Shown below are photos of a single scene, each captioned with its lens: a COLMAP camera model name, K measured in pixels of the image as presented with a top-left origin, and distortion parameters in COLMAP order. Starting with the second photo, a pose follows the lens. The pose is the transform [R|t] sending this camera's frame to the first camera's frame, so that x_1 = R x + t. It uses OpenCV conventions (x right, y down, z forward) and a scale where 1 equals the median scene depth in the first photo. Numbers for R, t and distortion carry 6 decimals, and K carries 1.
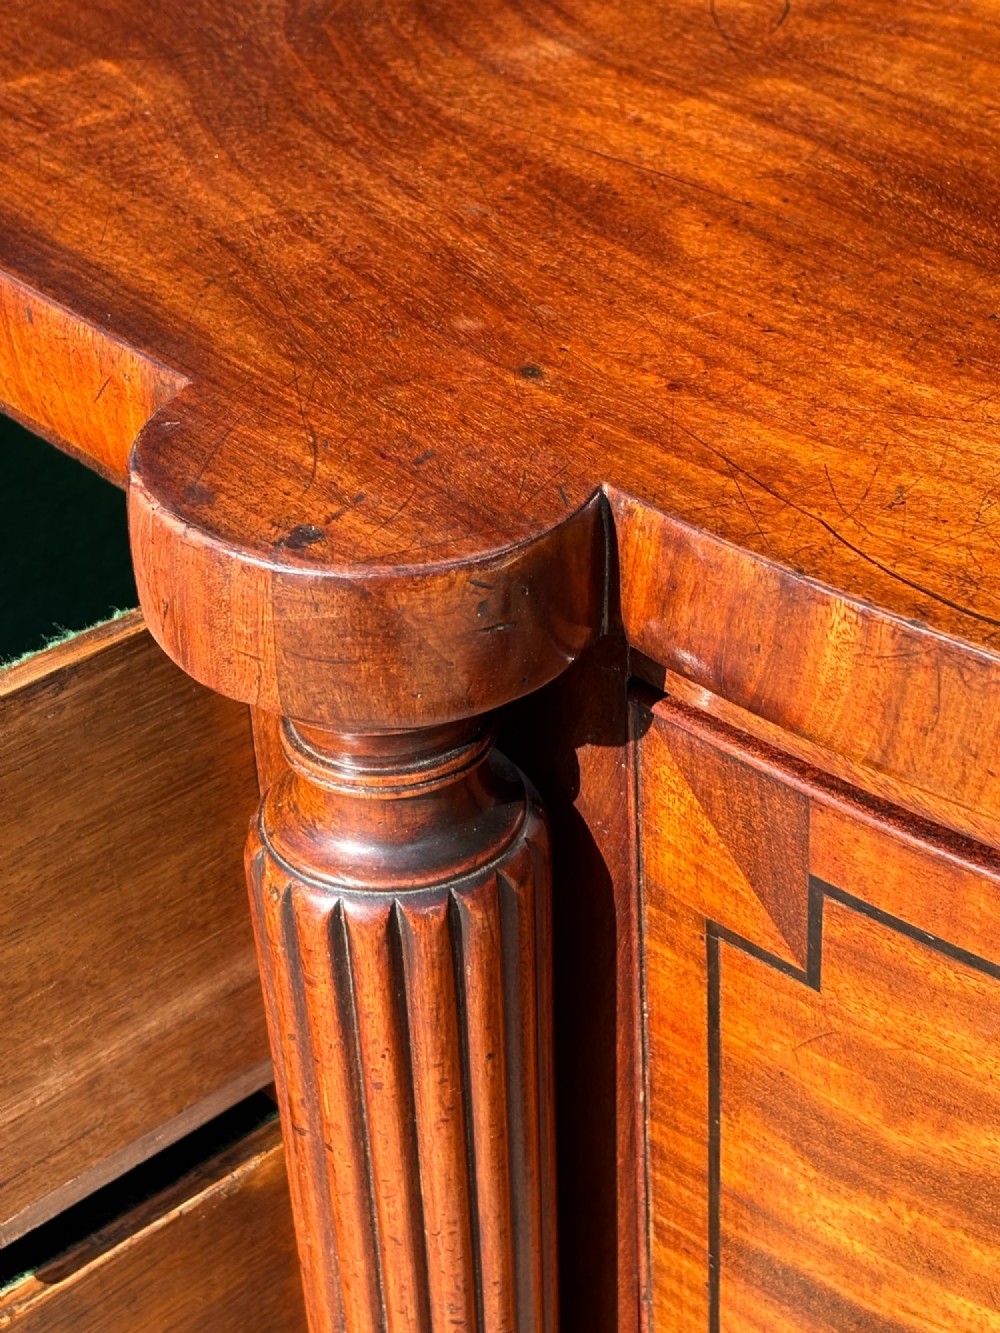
lens RADIAL K [[2498.5, 0, 515.4], [0, 2498.5, 685.7], [0, 0, 1]] dist [0.259556, -1.180994]
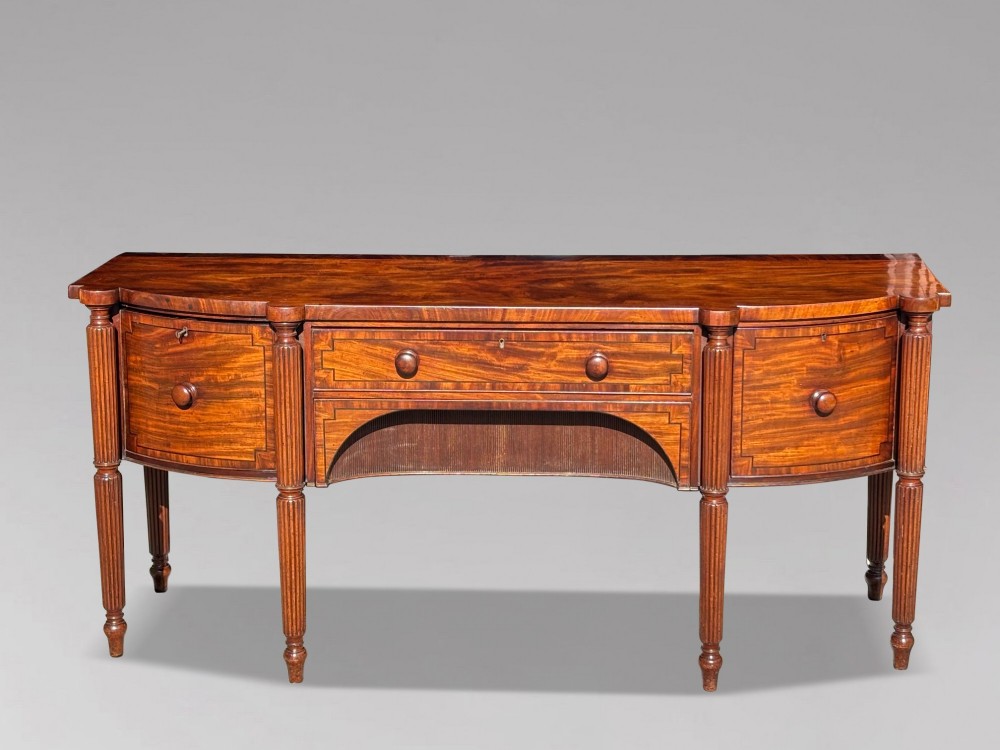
lens RADIAL K [[1687.8, 0, 500.0], [0, 1687.8, 375.0], [0, 0, 1]] dist [0.288653, -1.096489]
pose [[0.707508, -0.133330, 0.694015, -5.834558], [0.387117, 0.894718, -0.222756, 1.434770], [-0.591247, 0.426266, 0.684634, -3.403365]]
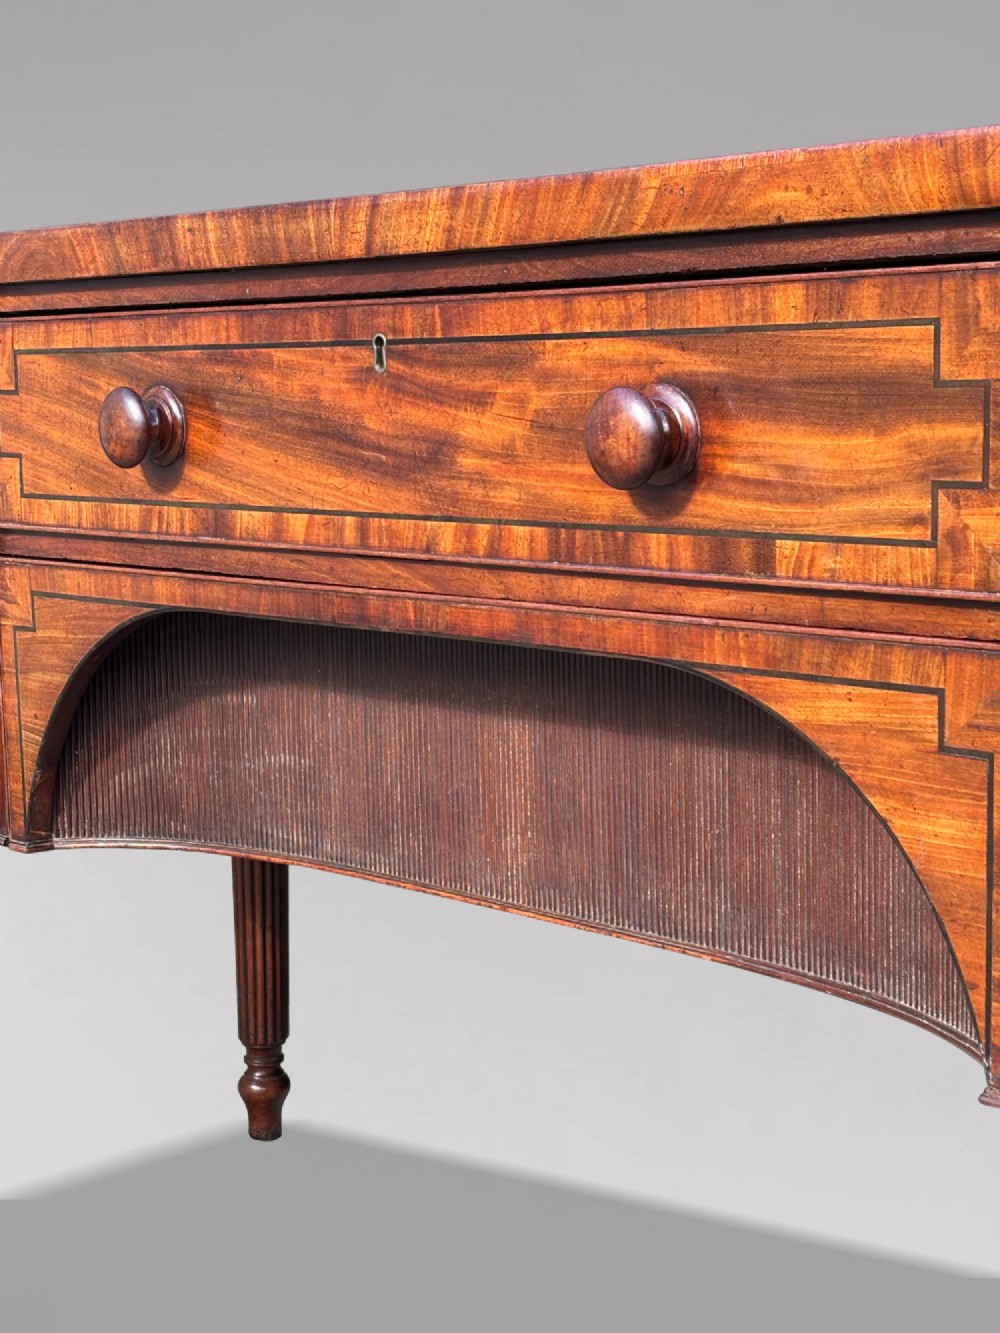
lens RADIAL K [[2243.2, 0, 505.3], [0, 2243.2, 688.3], [0, 0, 1]] dist [0.245273, -1.059068]
pose [[0.999513, 0.018647, 0.025012, -0.597599], [-0.005088, 0.888415, -0.459013, 1.113986], [-0.030780, 0.458662, 0.888077, -0.416521]]
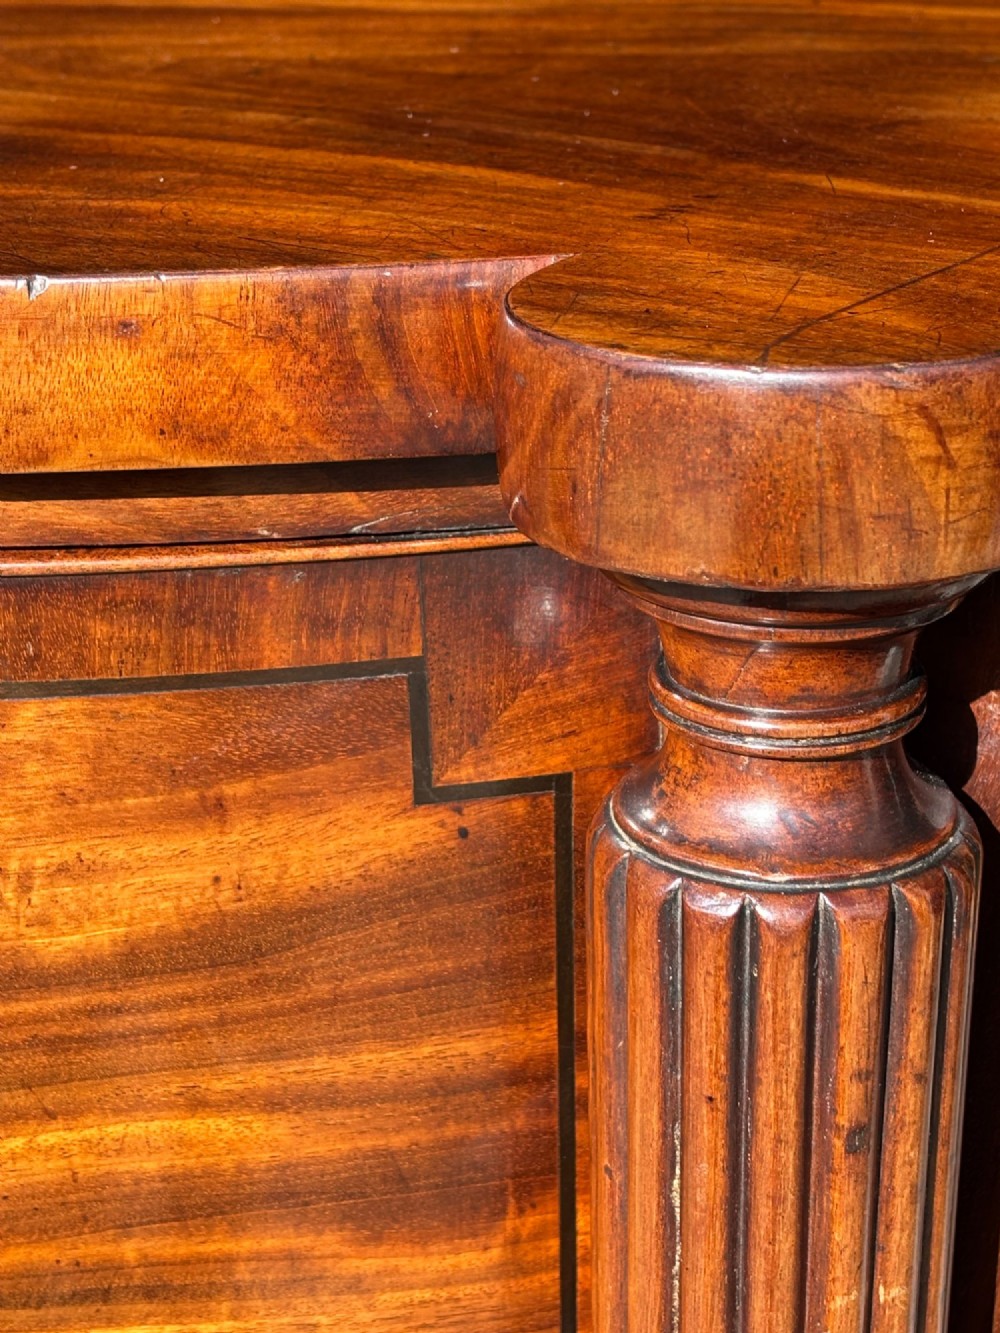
lens RADIAL K [[2475.0, 0, 500.5], [0, 2475.0, 687.1], [0, 0, 1]] dist [0.302991, -1.410863]
pose [[0.949400, -0.100444, 0.297575, 0.446966], [0.162124, 0.968220, -0.190437, 0.391577], [-0.268989, 0.229045, 0.935512, -0.118288]]
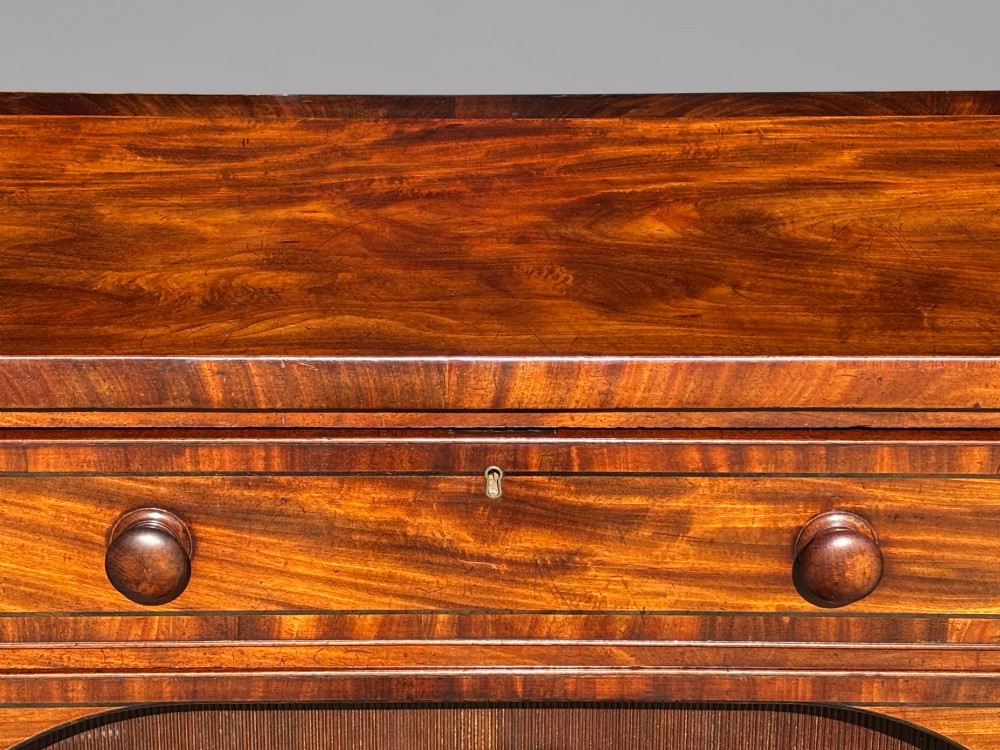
lens RADIAL K [[2180.2, 0, 473.2], [0, 2180.2, 373.9], [0, 0, 1]] dist [0.217811, -0.248174]
pose [[0.661536, -0.225973, 0.715057, -2.560470], [0.408299, 0.908332, -0.090686, -0.221943], [-0.629017, 0.351949, 0.693159, -0.272002]]
